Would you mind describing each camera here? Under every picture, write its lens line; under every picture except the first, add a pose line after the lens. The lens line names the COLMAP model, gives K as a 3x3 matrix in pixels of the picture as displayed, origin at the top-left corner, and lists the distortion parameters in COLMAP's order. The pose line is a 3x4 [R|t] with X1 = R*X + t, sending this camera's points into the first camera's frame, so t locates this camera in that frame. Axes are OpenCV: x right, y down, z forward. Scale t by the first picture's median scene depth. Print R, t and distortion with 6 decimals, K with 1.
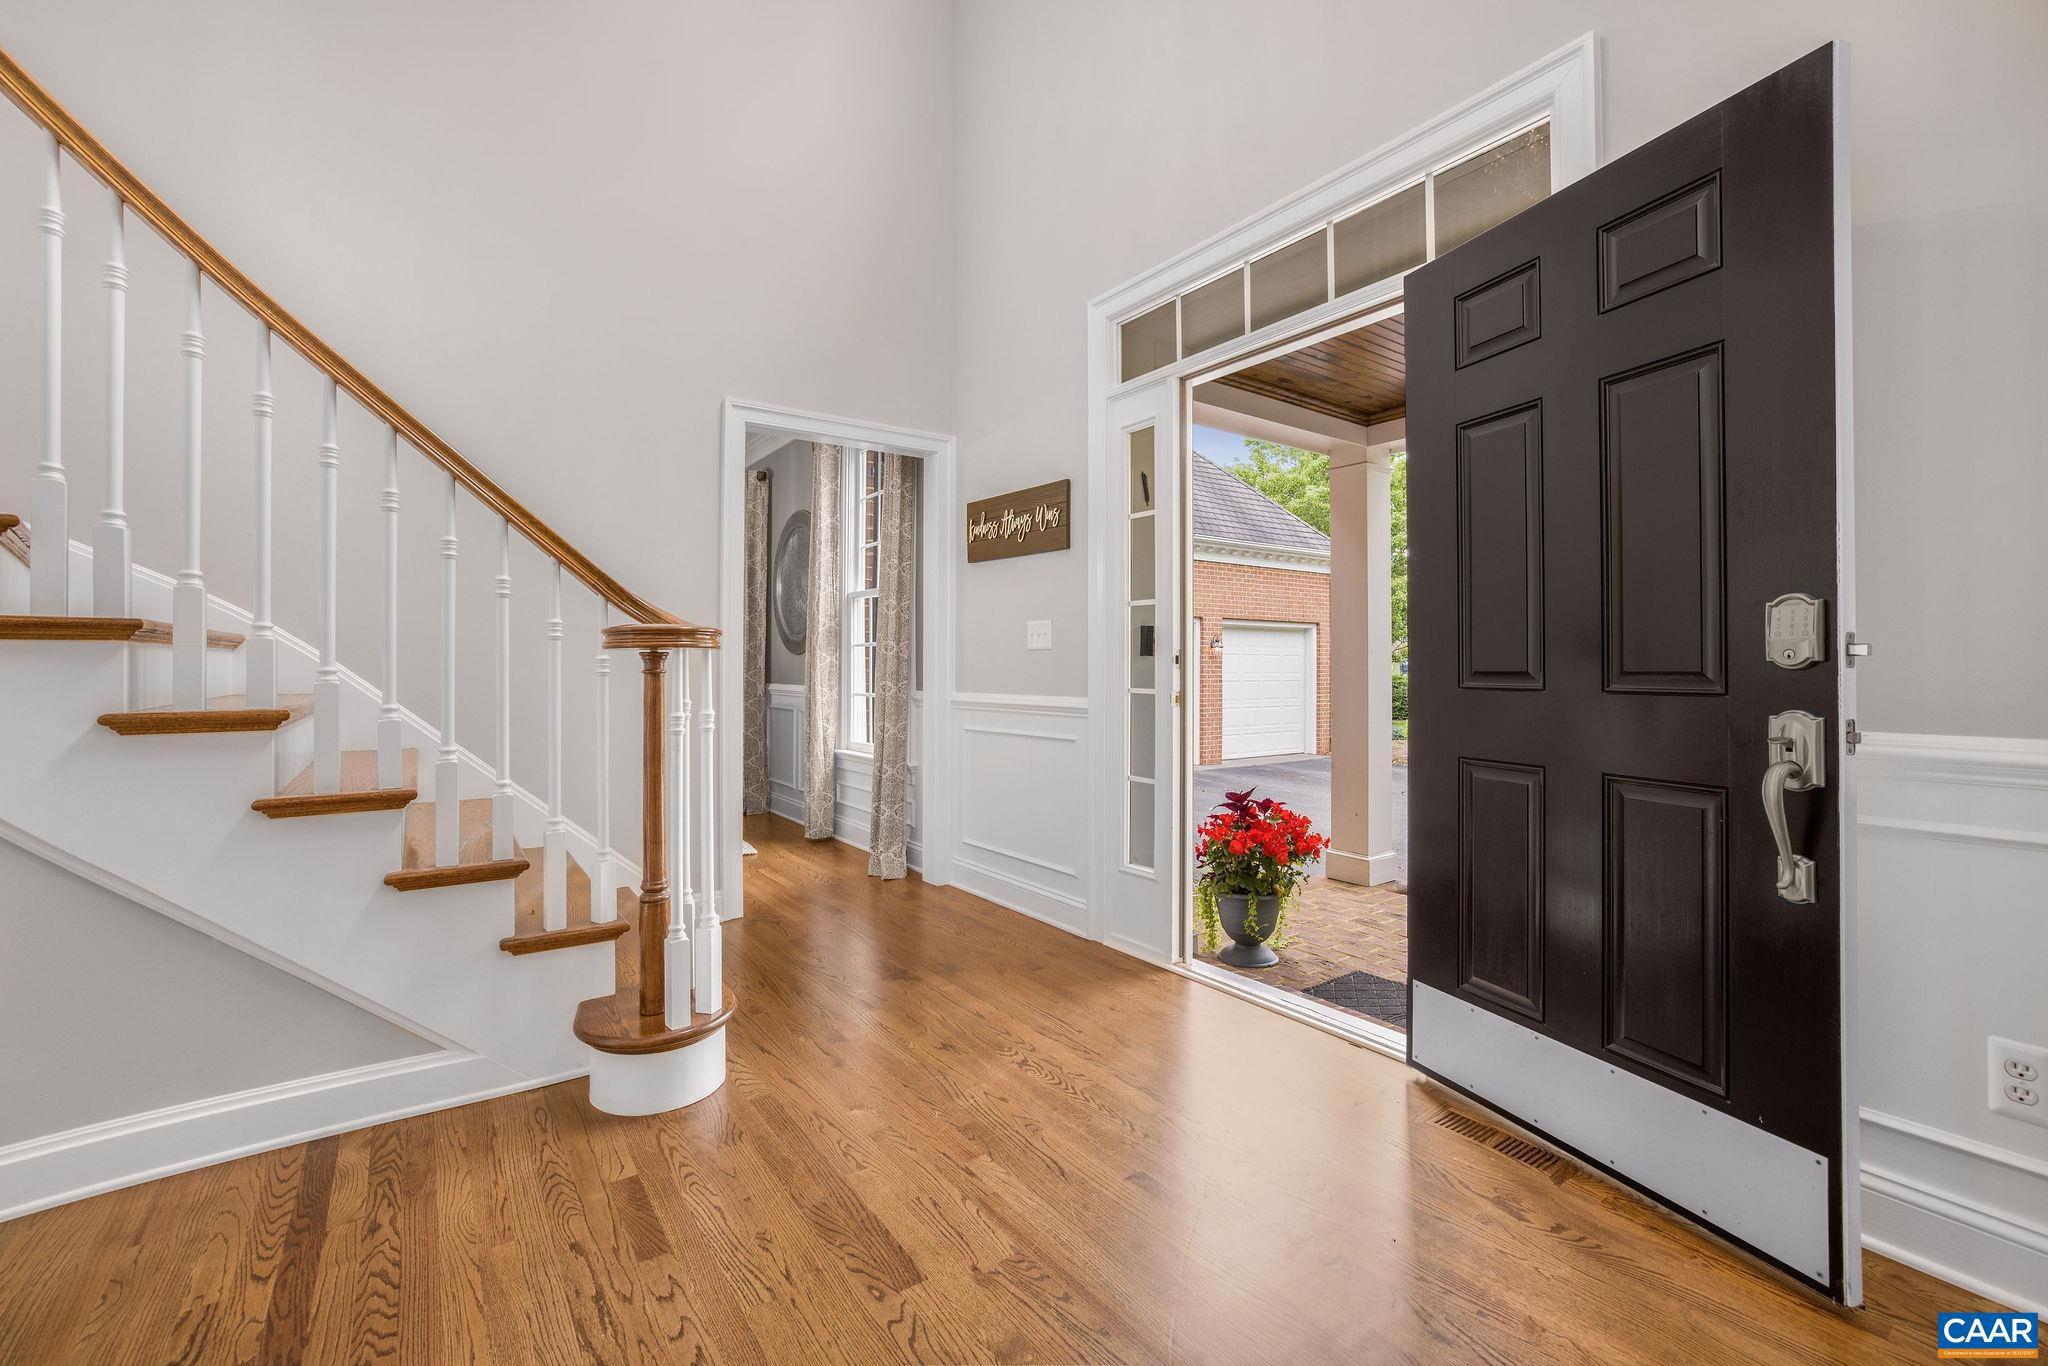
lens RADIAL K [[875.7, 0, 1020.7], [0, 875.7, 665.3], [0, 0, 1]] dist [-0.001051, 0.000479]
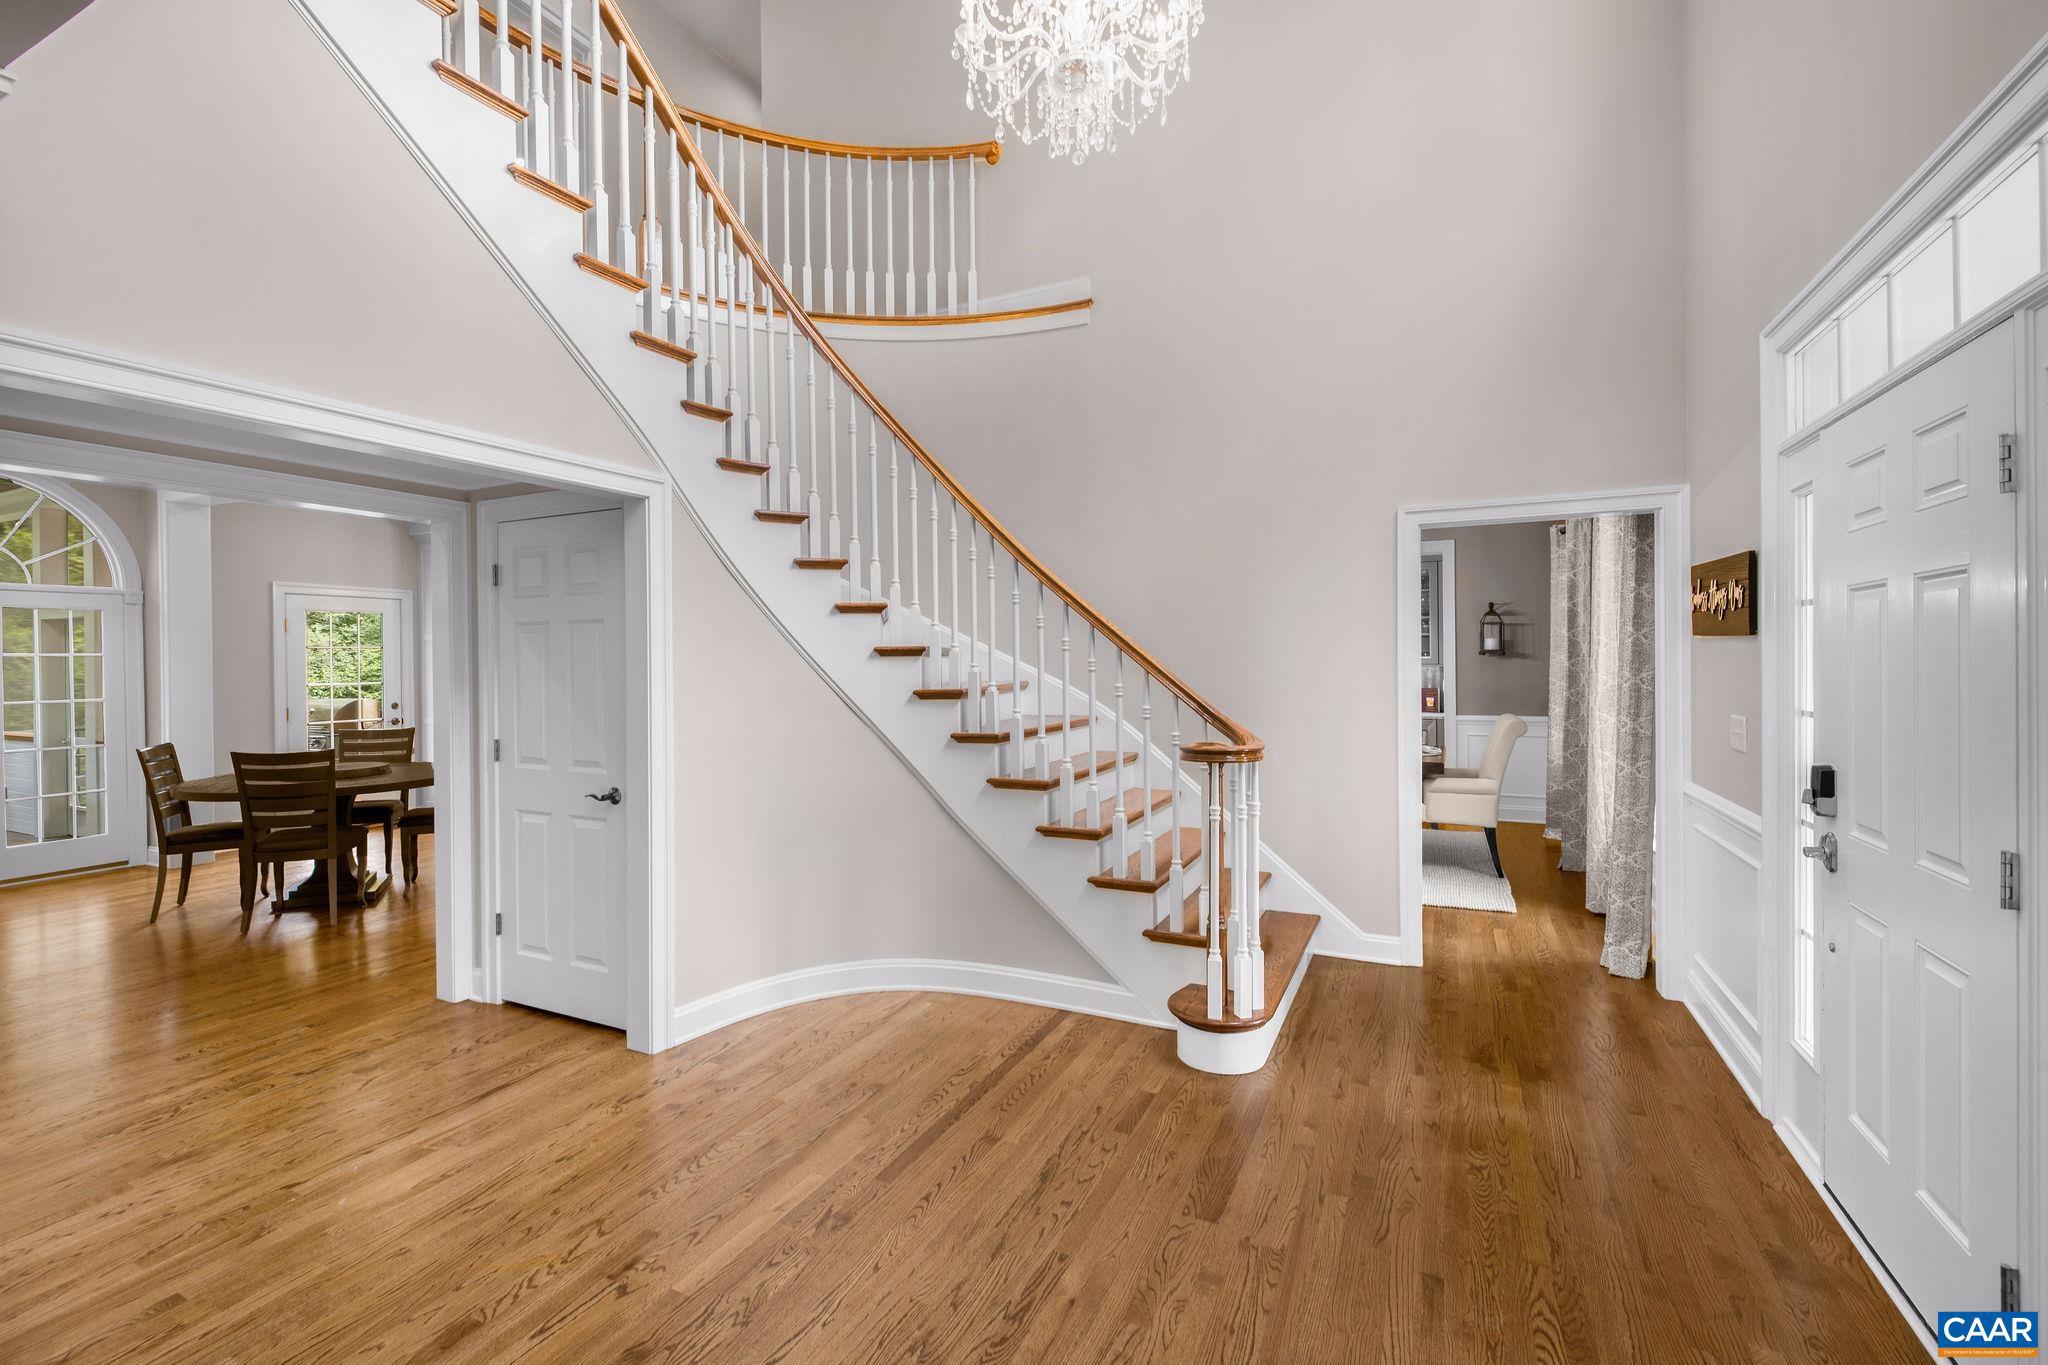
lens RADIAL K [[905.9, 0, 1000.4], [0, 905.9, 668.3], [0, 0, 1]] dist [-0.002494, 0.000020]
pose [[0.479978, 0.004961, -0.877266, 0.778878], [0.010581, 0.999879, 0.011443, -0.202111], [0.877216, -0.014775, 0.479868, -0.046270]]
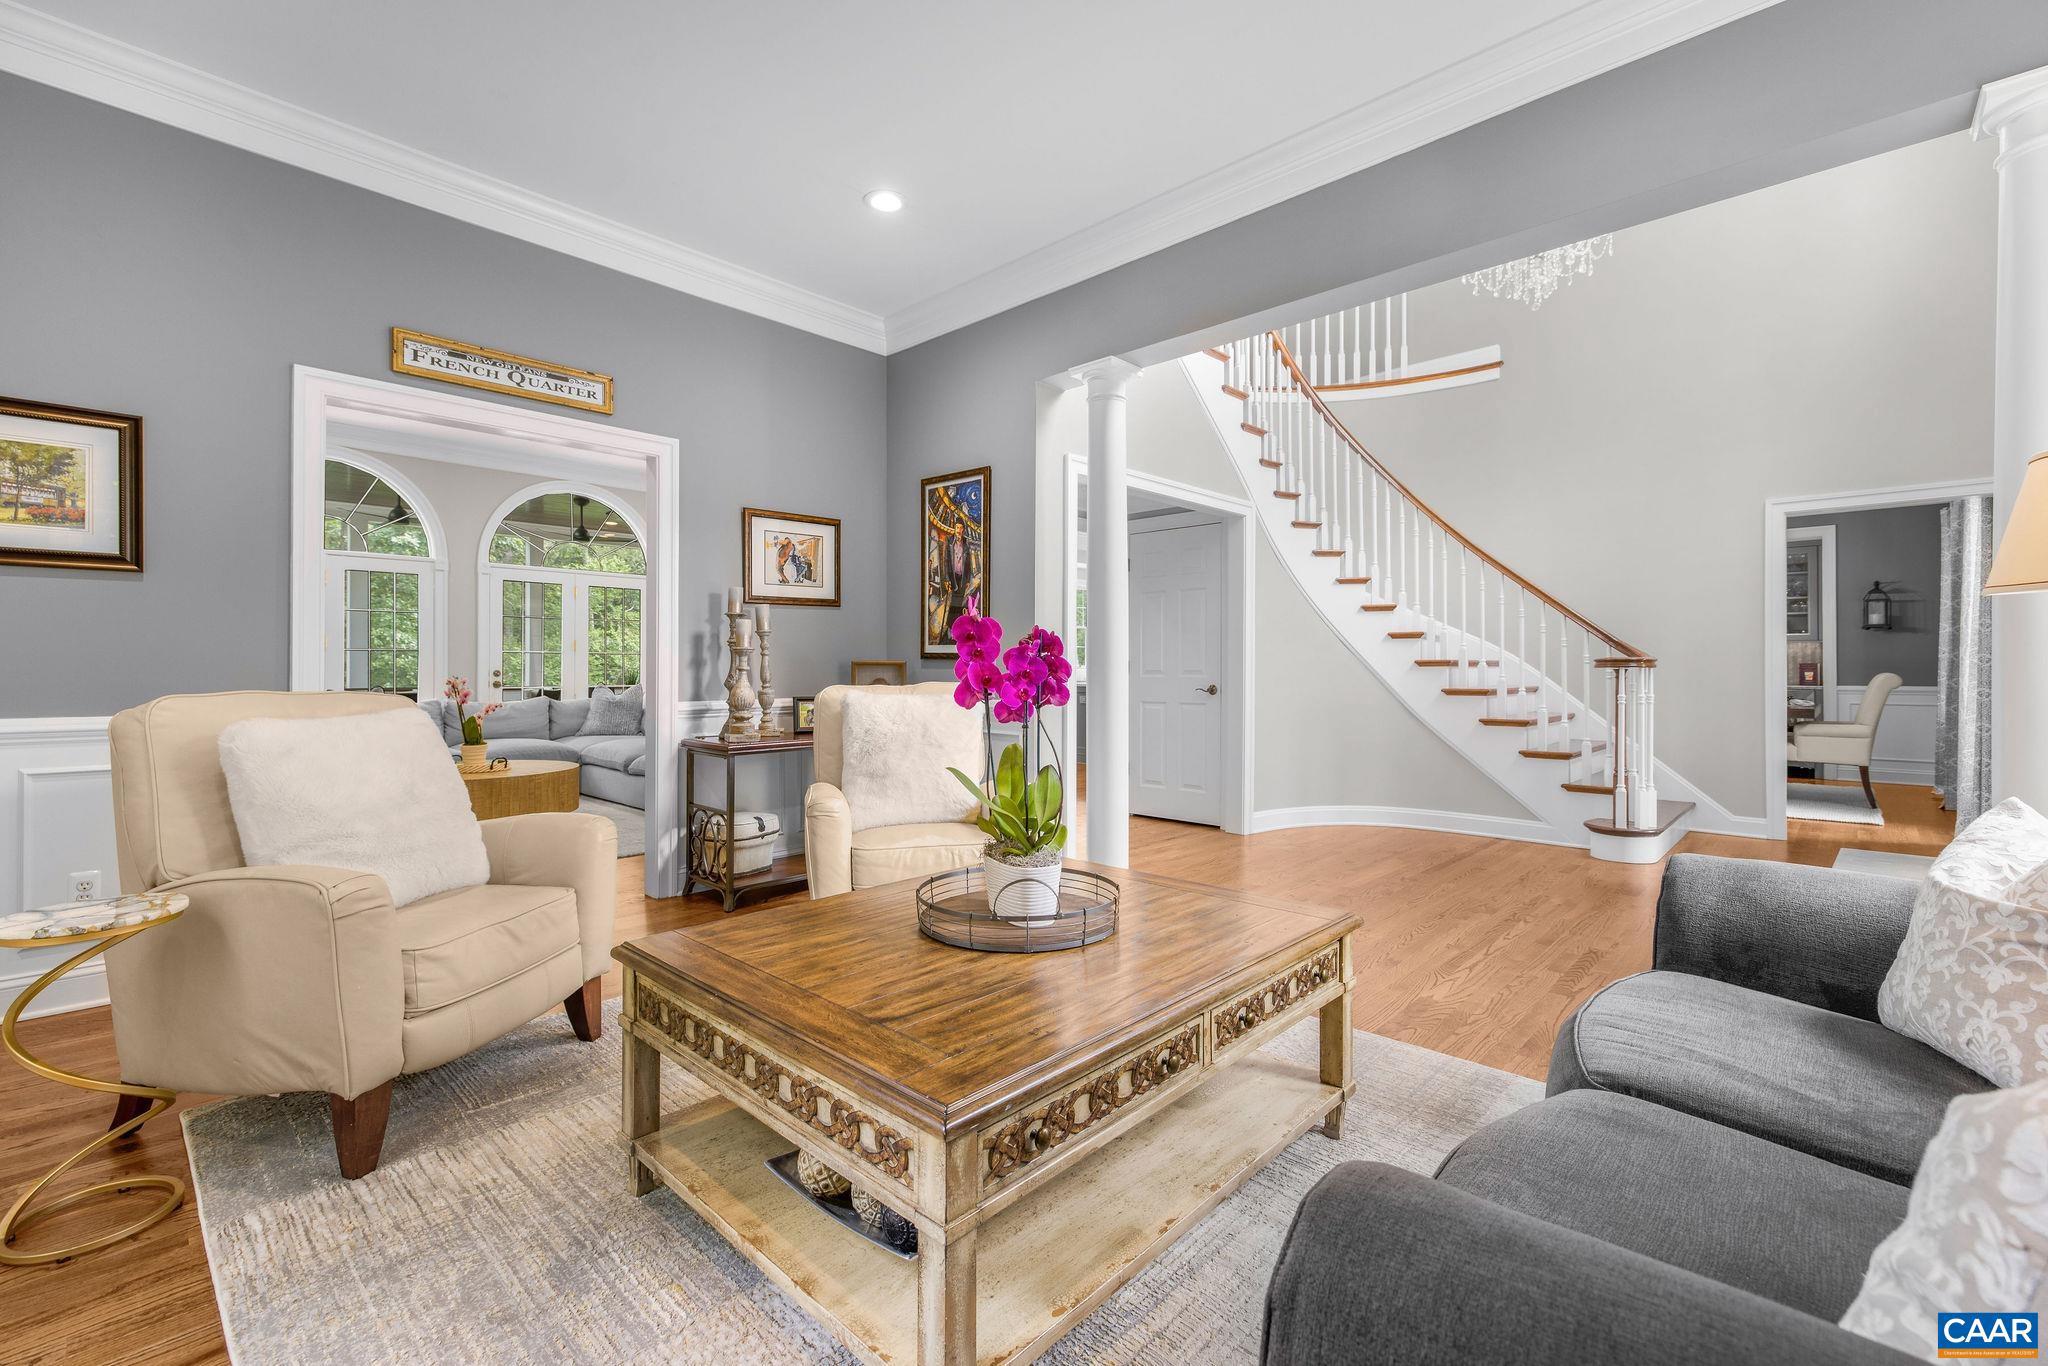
lens RADIAL K [[875.7, 0, 1020.7], [0, 875.7, 665.3], [0, 0, 1]] dist [-0.001051, 0.000479]
pose [[0.195361, -0.002365, -0.980729, 1.598053], [0.001446, 0.999997, -0.002124, -0.023833], [0.980730, -0.001003, 0.195364, -1.034801]]
